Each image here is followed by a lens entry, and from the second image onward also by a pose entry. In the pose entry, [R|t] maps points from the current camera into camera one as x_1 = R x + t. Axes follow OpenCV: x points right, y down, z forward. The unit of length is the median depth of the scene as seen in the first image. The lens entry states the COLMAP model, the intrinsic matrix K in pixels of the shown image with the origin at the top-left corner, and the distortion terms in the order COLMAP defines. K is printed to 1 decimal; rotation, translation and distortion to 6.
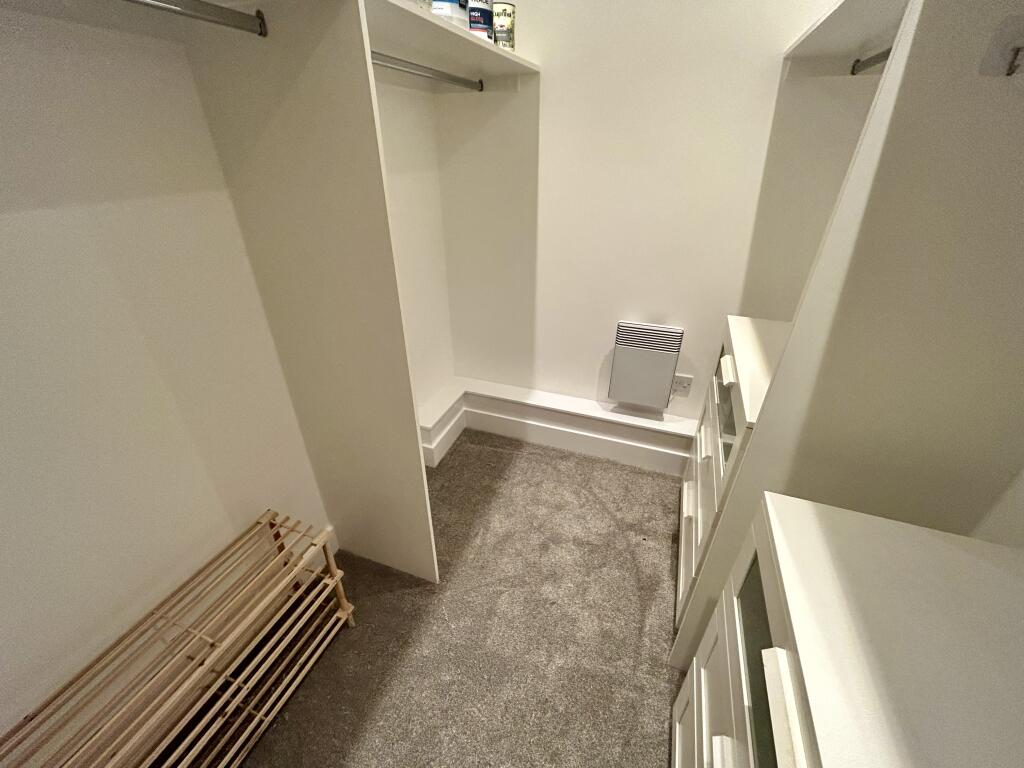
lens RADIAL K [[415.8, 0, 509.5], [0, 415.8, 387.1], [0, 0, 1]] dist [-0.000355, 0.000148]
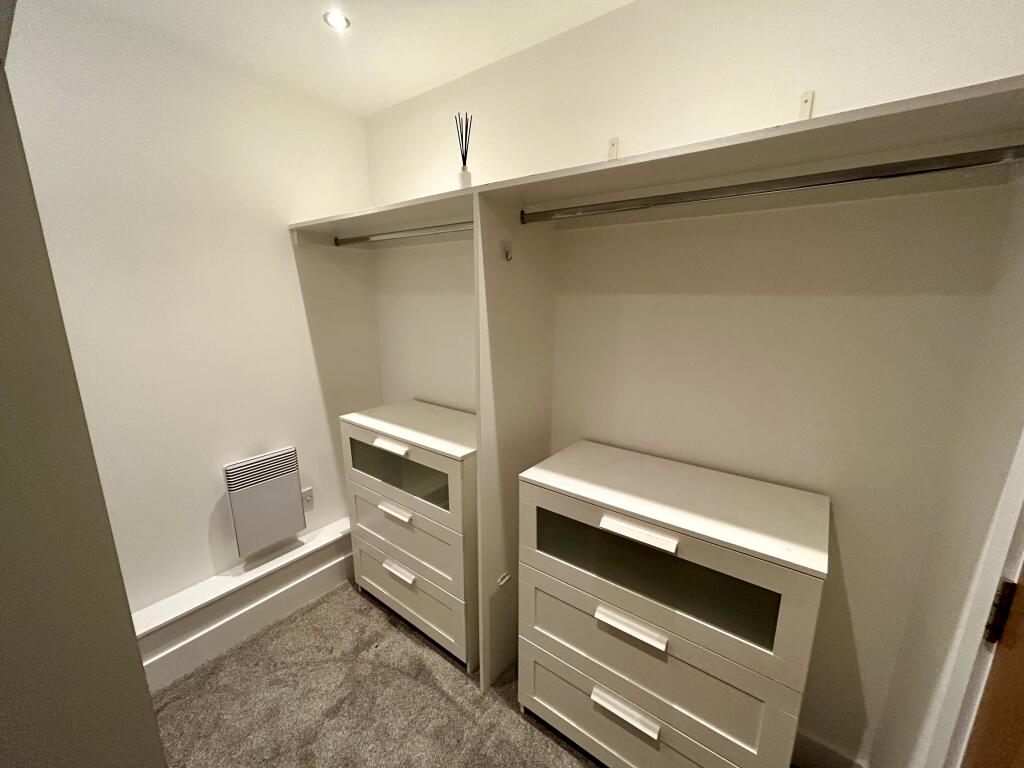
lens RADIAL K [[415.8, 0, 509.5], [0, 415.8, 387.1], [0, 0, 1]] dist [-0.000355, 0.000148]
pose [[0.289432, -0.208747, 0.934159, -0.344803], [0.479725, 0.876151, 0.047150, -0.058749], [-0.828307, 0.434493, 0.353727, 0.126180]]
